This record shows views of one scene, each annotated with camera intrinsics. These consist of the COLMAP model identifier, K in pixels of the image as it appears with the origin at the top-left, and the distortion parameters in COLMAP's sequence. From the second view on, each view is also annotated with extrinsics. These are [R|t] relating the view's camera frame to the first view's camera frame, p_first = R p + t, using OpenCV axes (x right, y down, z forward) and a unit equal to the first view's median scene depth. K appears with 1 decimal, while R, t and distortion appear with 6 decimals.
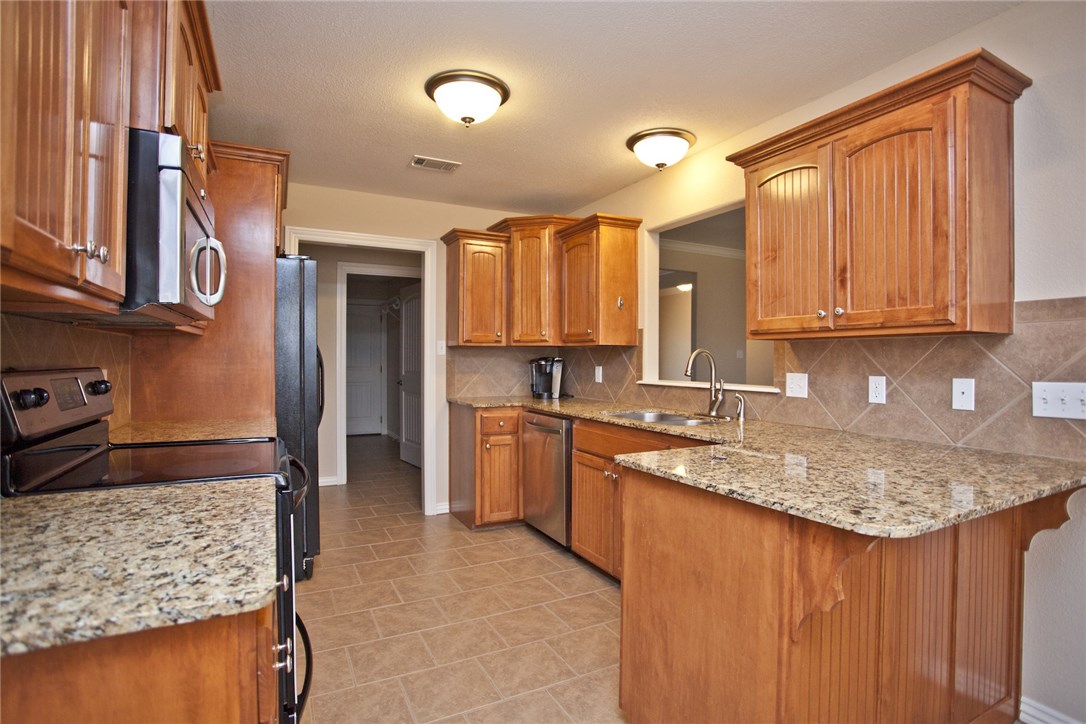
lens RADIAL K [[533.9, 0, 543.0], [0, 533.9, 362.0], [0, 0, 1]] dist [-0.084075, 0.034965]
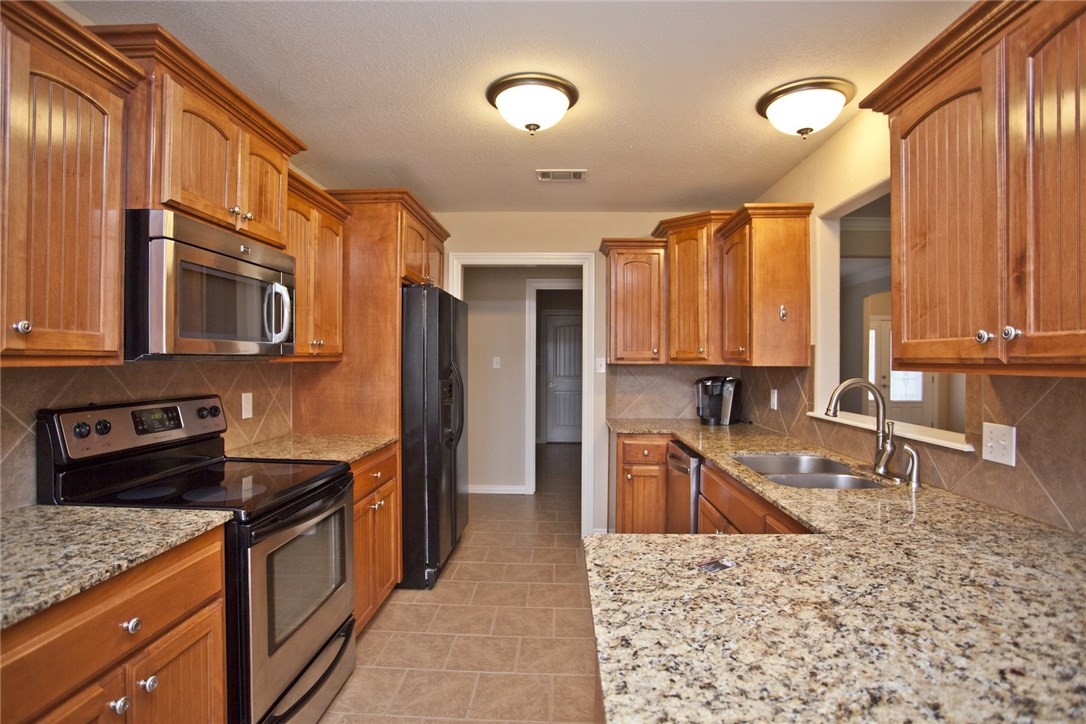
lens RADIAL K [[533.9, 0, 543.0], [0, 533.9, 362.0], [0, 0, 1]] dist [-0.084075, 0.034965]
pose [[0.871297, 0.002371, -0.490750, 0.237807], [-0.004518, 0.999985, -0.003190, -0.036987], [0.490735, 0.004997, 0.871294, 0.158937]]
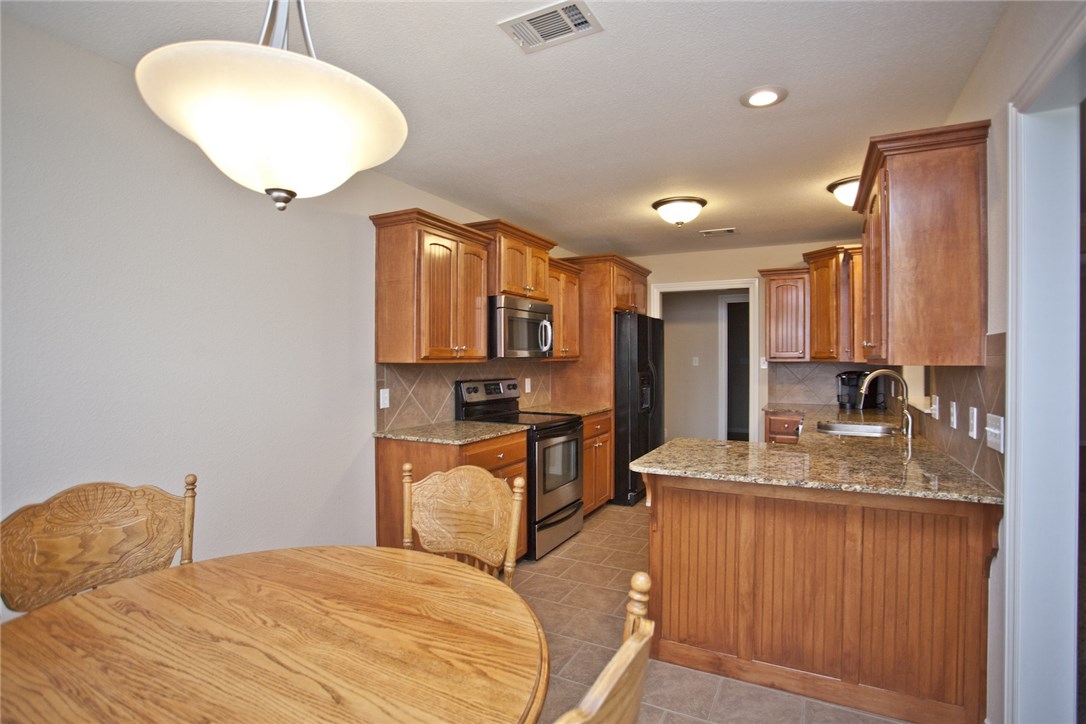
lens RADIAL K [[533.9, 0, 543.0], [0, 533.9, 362.0], [0, 0, 1]] dist [-0.084075, 0.034965]
pose [[0.575010, -0.000433, -0.818146, 0.671606], [-0.001270, 0.999998, -0.001422, -0.033231], [0.818145, 0.001857, 0.575008, -0.174467]]
